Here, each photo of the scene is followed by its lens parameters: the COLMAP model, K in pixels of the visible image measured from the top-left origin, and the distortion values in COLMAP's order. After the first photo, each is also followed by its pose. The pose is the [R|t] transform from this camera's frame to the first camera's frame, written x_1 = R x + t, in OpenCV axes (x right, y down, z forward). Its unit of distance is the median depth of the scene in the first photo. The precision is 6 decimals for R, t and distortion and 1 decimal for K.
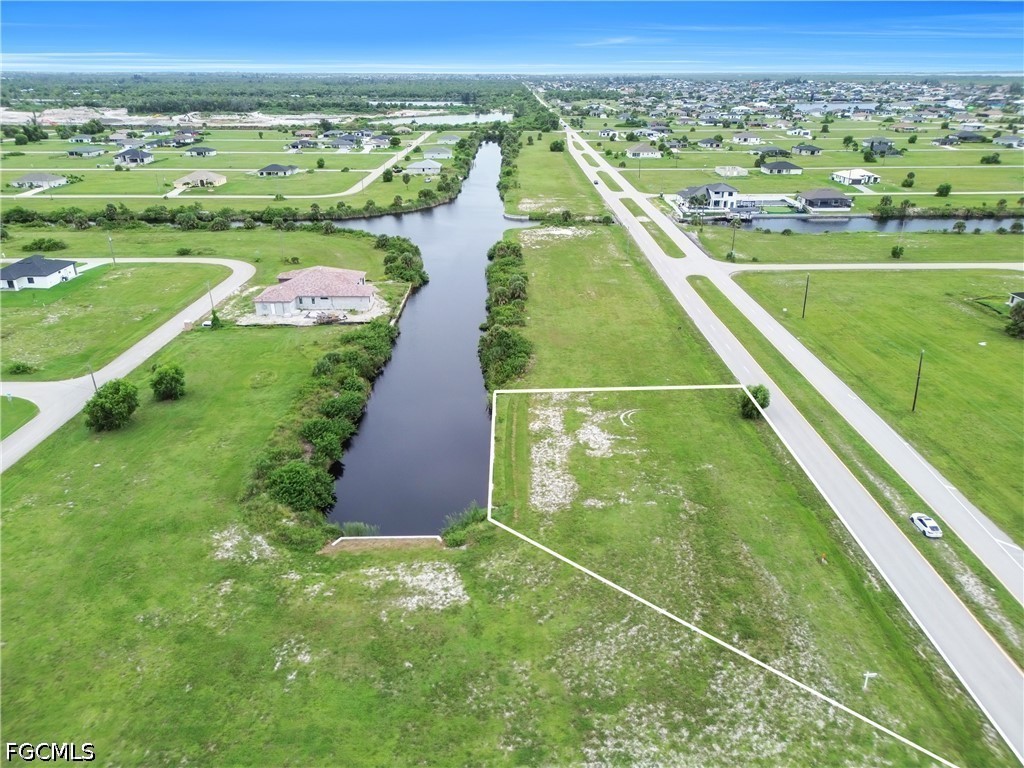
lens RADIAL K [[715.2, 0, 512.0], [0, 715.2, 384.0], [0, 0, 1]] dist [0.085388, -0.099267]
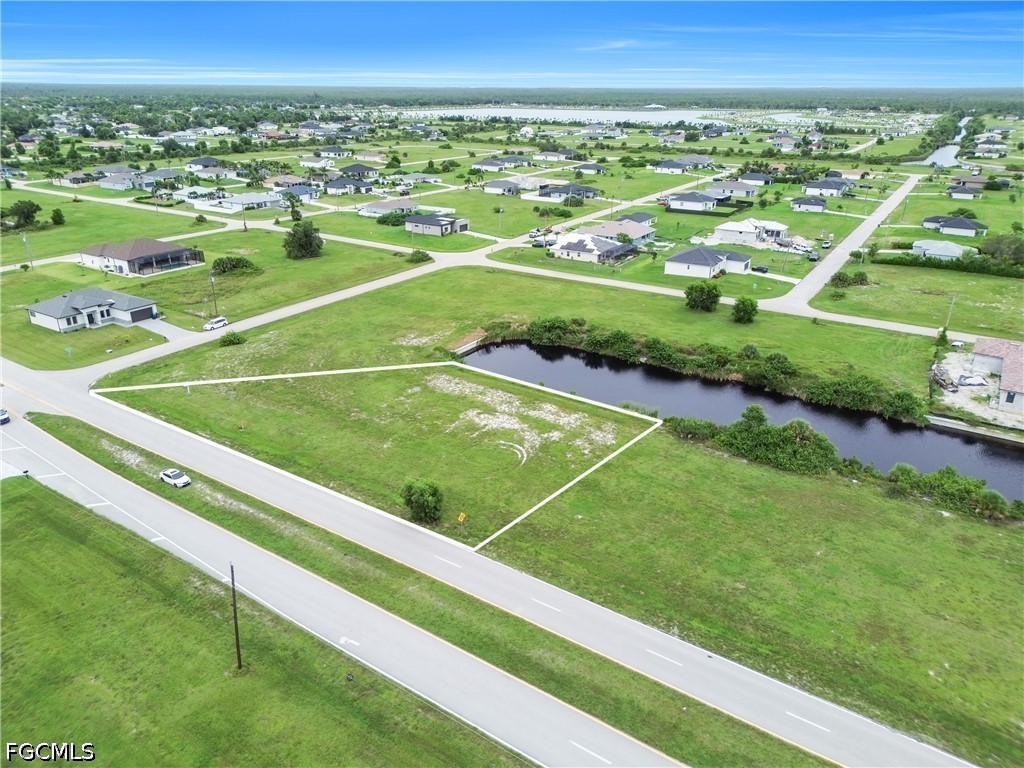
lens RADIAL K [[715.2, 0, 512.0], [0, 715.2, 384.0], [0, 0, 1]] dist [0.085388, -0.099267]
pose [[-0.557183, 0.314851, -0.768385, 1.190876], [-0.334692, 0.761691, 0.554804, -0.730308], [0.759953, 0.566300, -0.319023, 1.830305]]
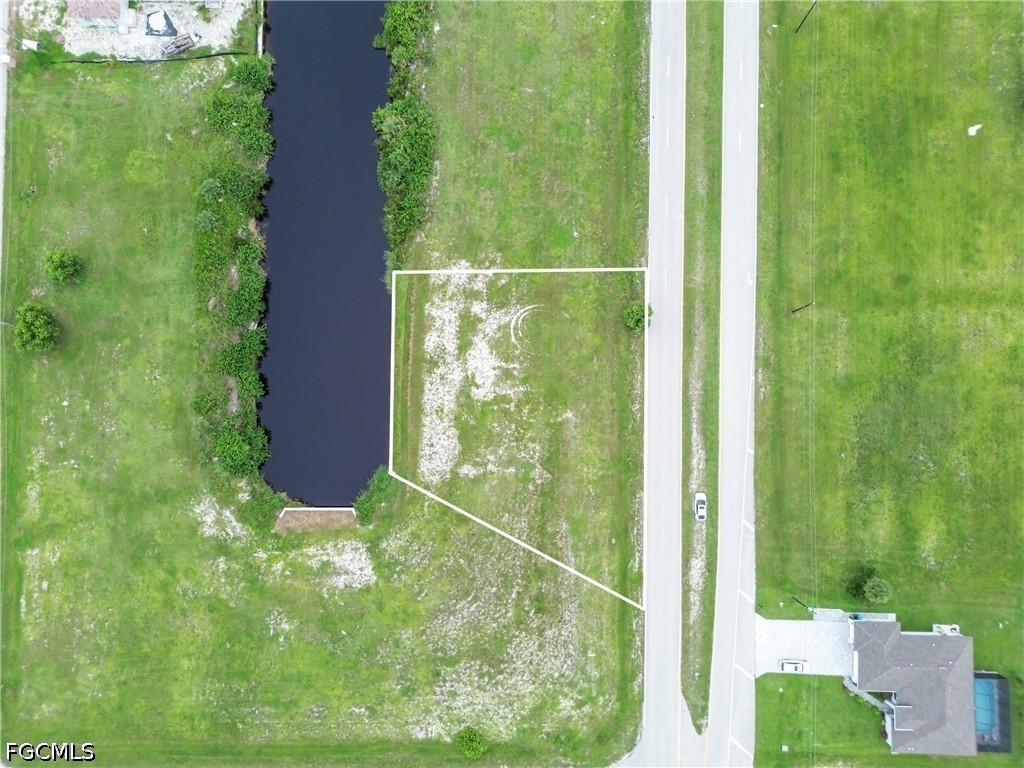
lens RADIAL K [[715.2, 0, 512.0], [0, 715.2, 384.0], [0, 0, 1]] dist [0.085388, -0.099267]
pose [[0.999688, 0.018447, -0.016851, 0.256020], [0.007301, 0.429340, 0.903114, -1.305213], [0.023895, -0.902955, 0.429071, 0.689903]]
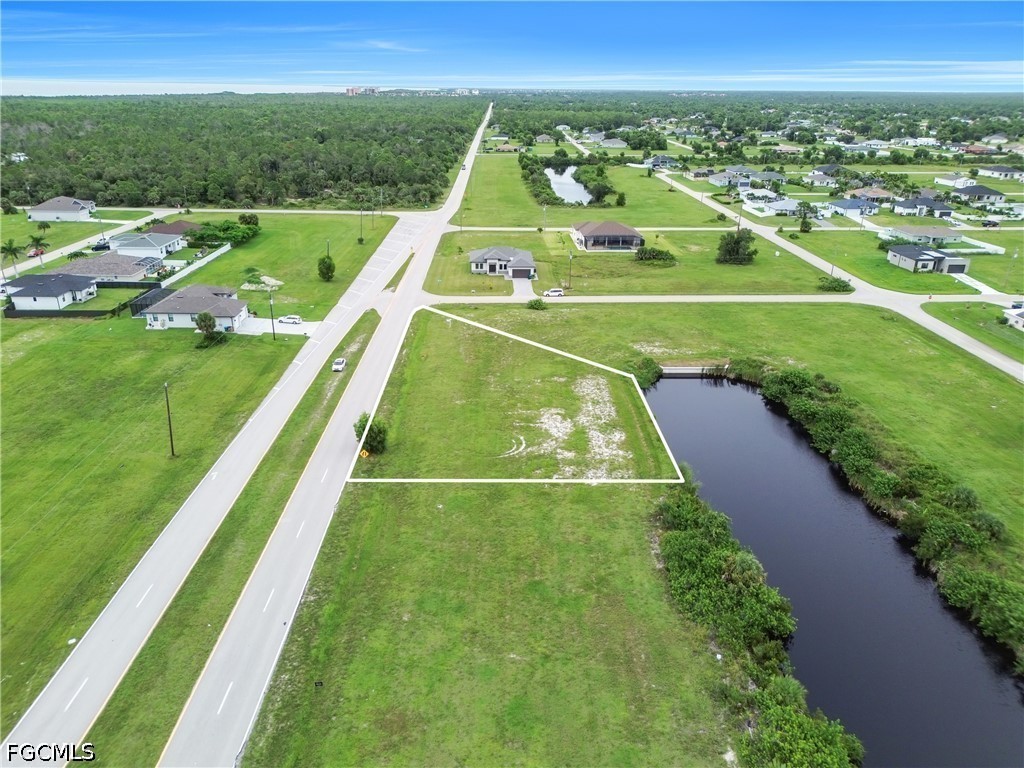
lens RADIAL K [[715.2, 0, 512.0], [0, 715.2, 384.0], [0, 0, 1]] dist [0.085388, -0.099267]
pose [[-0.999787, -0.005994, -0.019734, 0.275173], [-0.018335, 0.696462, 0.717360, -0.947280], [0.009444, 0.717569, -0.696423, 2.318214]]
